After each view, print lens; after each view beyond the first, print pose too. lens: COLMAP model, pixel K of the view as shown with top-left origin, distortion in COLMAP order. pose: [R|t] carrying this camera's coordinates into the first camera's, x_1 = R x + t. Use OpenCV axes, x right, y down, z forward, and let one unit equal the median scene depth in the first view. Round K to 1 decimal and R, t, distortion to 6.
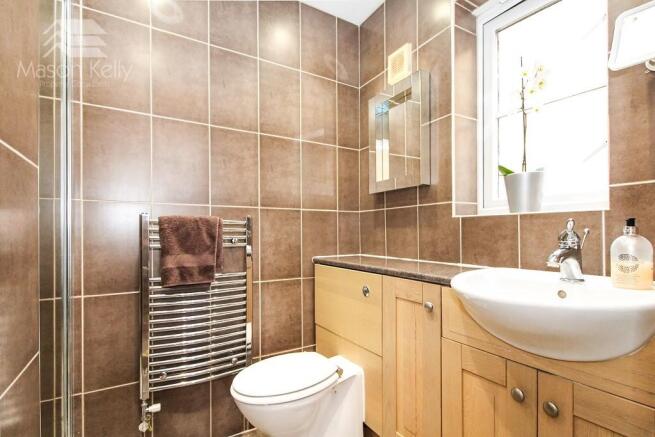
lens RADIAL K [[316.5, 0, 327.3], [0, 316.5, 233.9], [0, 0, 1]] dist [-0.004081, -0.000937]
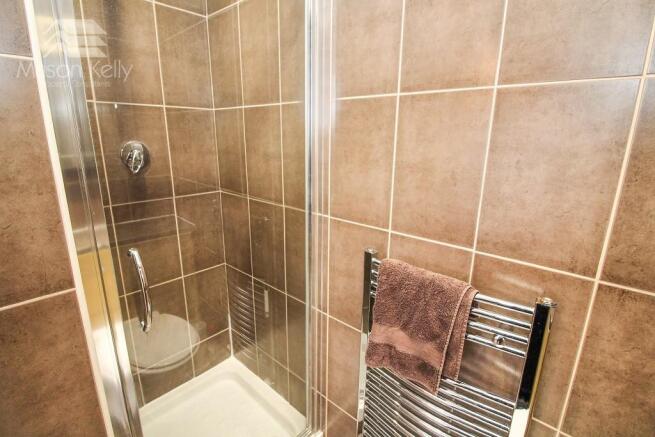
lens RADIAL K [[316.5, 0, 326.2], [0, 316.5, 218.4], [0, 0, 1]] dist [-0.004081, -0.000937]
pose [[0.307675, 0.246208, -0.919085, 0.024926], [-0.006573, 0.966469, 0.256701, -0.271985], [0.951469, -0.072940, 0.298977, 0.601192]]
